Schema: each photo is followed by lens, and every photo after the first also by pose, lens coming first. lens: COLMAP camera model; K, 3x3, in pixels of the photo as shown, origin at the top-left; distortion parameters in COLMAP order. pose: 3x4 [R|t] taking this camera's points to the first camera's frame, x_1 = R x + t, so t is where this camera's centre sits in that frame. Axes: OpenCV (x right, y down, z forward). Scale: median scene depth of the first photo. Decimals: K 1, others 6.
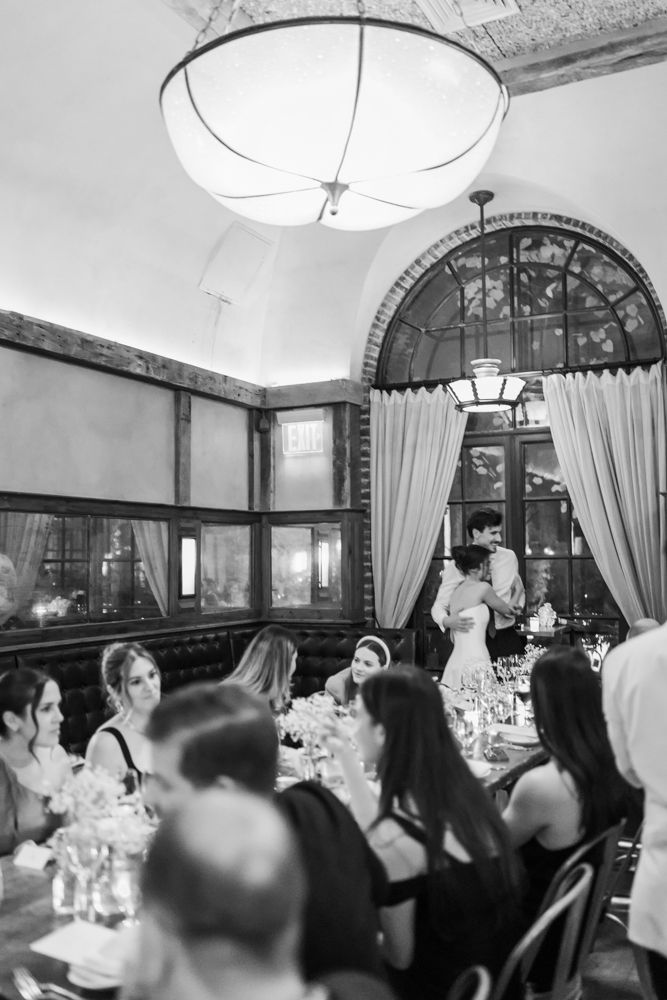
lens RADIAL K [[963.1, 0, 333.5], [0, 963.1, 500.0], [0, 0, 1]] dist [0.099409, -0.010557]
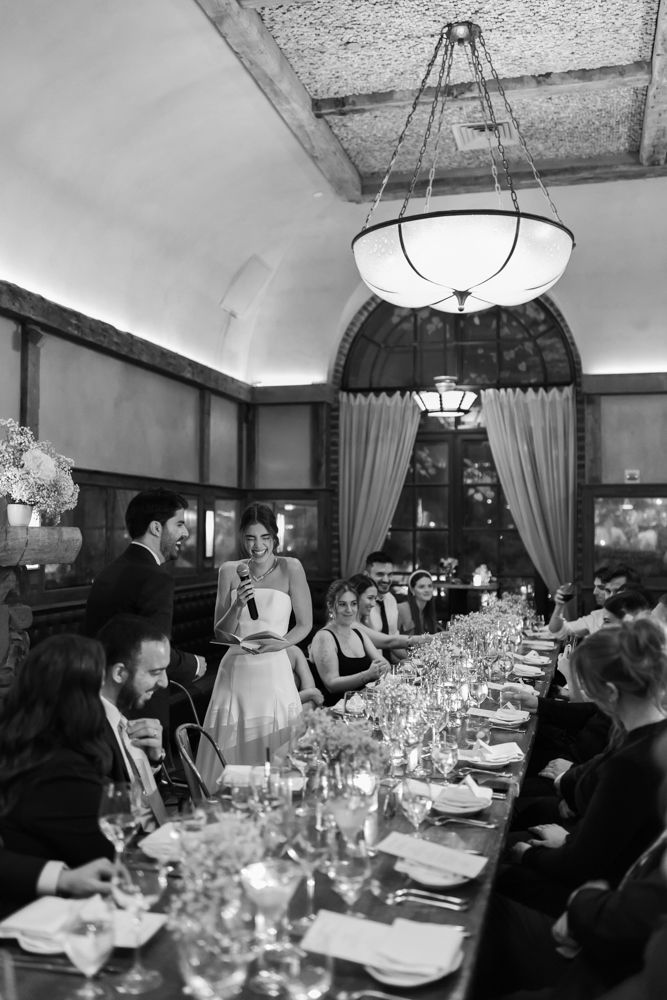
lens RADIAL K [[963.1, 0, 333.5], [0, 963.1, 500.0], [0, 0, 1]] dist [0.099409, -0.010557]
pose [[0.980285, 0.021625, 0.196402, -0.228767], [-0.027703, 0.999217, 0.028253, -0.012232], [-0.195637, -0.033137, 0.980116, -0.228823]]
